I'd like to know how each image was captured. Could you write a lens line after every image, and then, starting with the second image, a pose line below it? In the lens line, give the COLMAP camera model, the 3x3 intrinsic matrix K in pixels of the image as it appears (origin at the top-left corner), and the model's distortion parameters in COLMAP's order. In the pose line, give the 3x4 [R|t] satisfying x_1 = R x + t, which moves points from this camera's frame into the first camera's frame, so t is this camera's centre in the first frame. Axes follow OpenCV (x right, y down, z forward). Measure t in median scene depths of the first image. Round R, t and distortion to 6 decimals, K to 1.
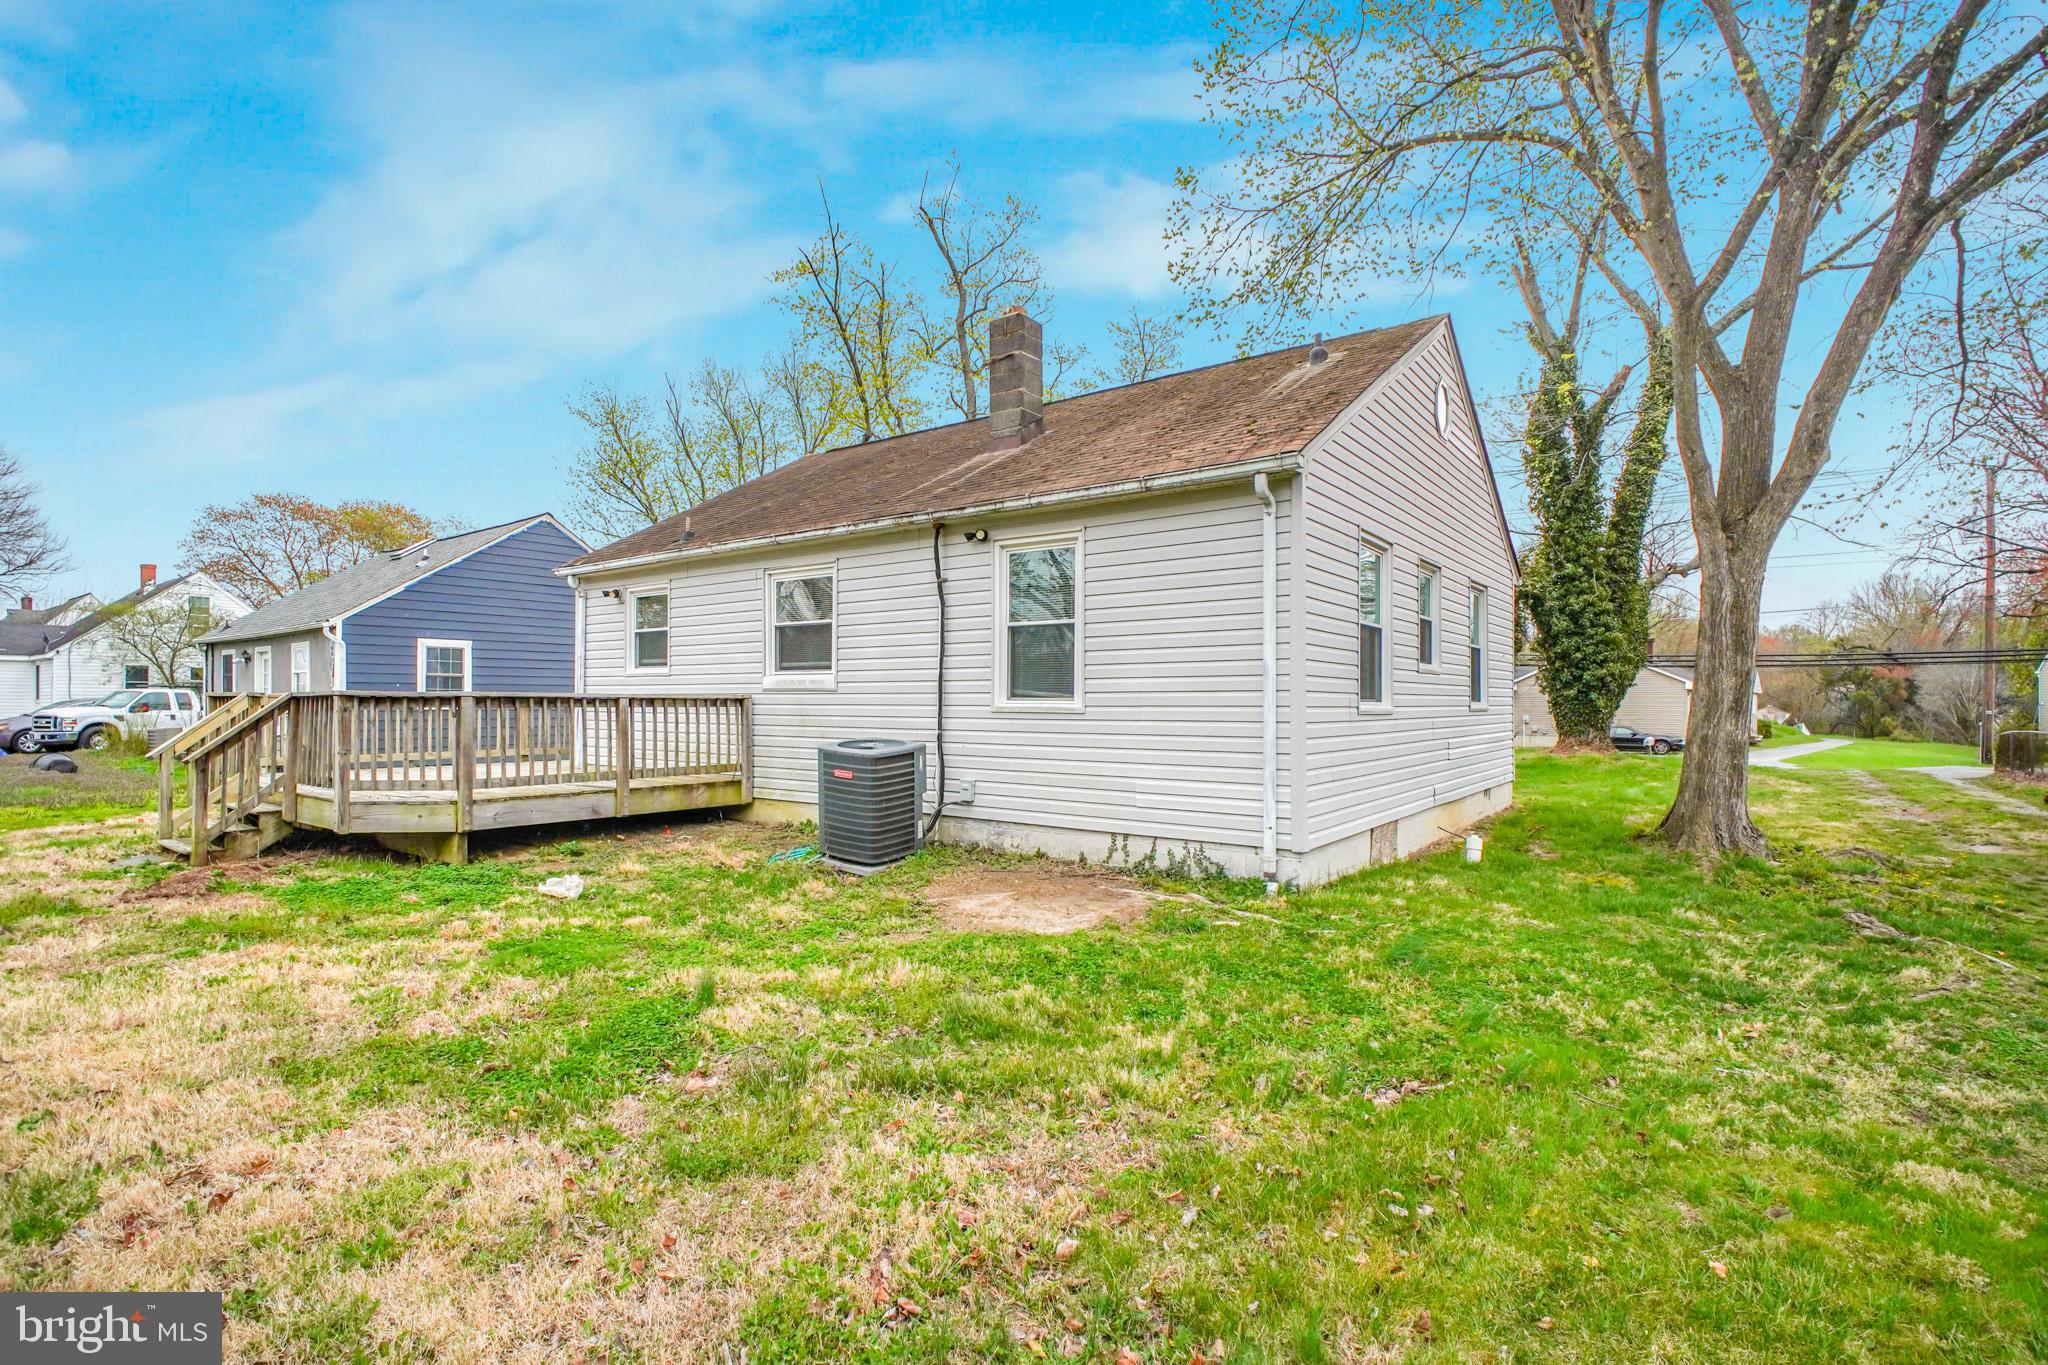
lens RADIAL K [[957.2, 0, 1009.5], [0, 957.2, 684.8], [0, 0, 1]] dist [-0.001358, -0.009449]
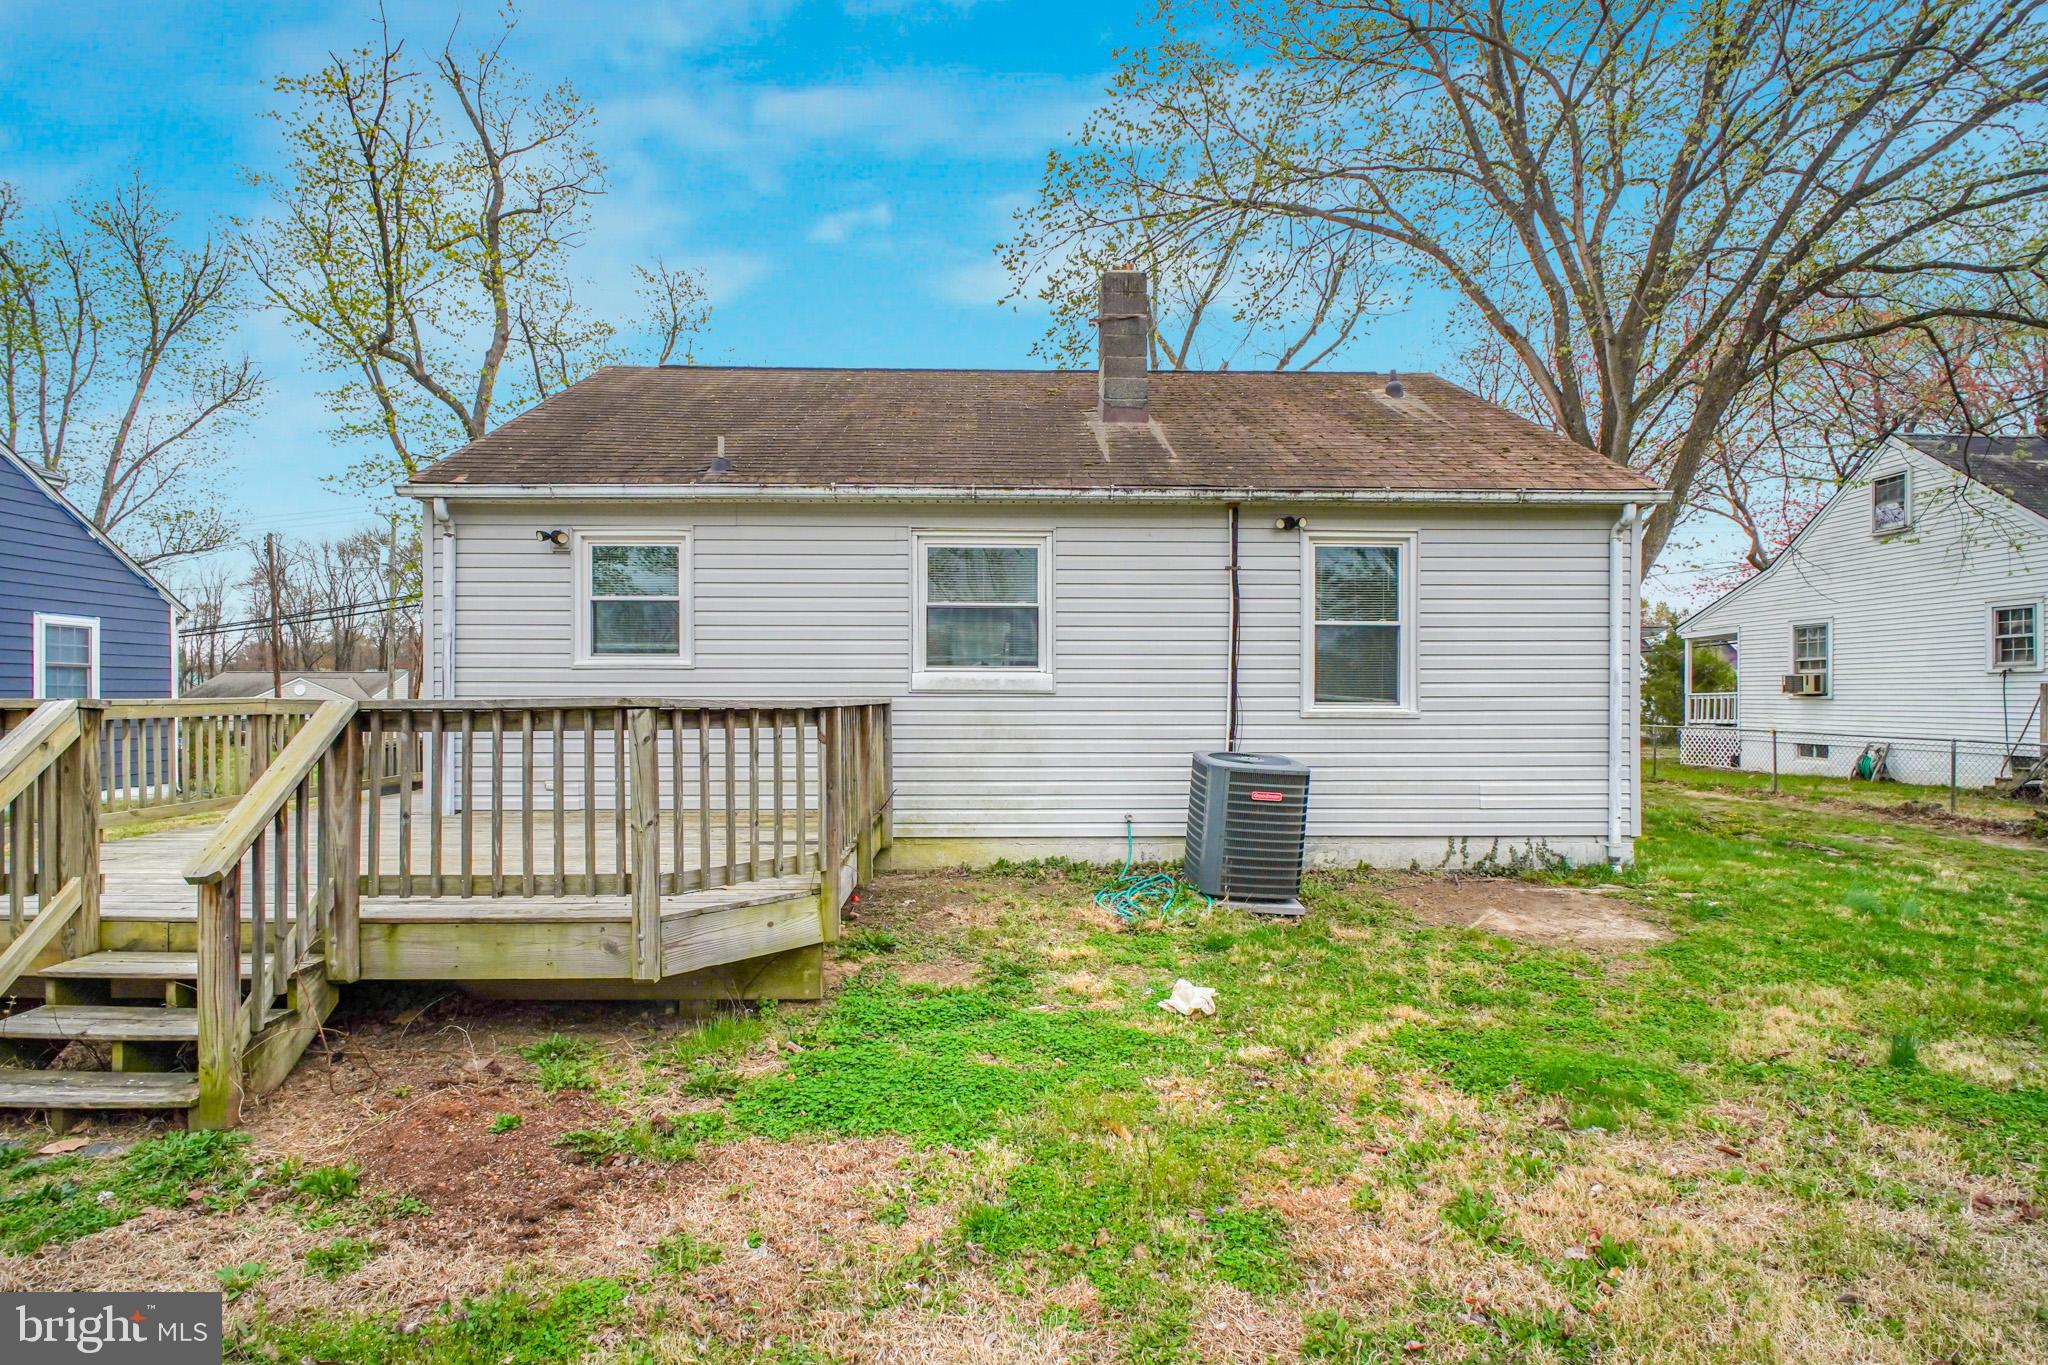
lens RADIAL K [[957.2, 0, 1009.5], [0, 957.2, 684.8], [0, 0, 1]] dist [-0.001358, -0.009449]
pose [[0.788085, 0.004761, 0.615548, -0.818281], [-0.009377, 0.999947, 0.004272, -0.004452], [-0.615495, -0.009139, 0.788088, 0.460636]]
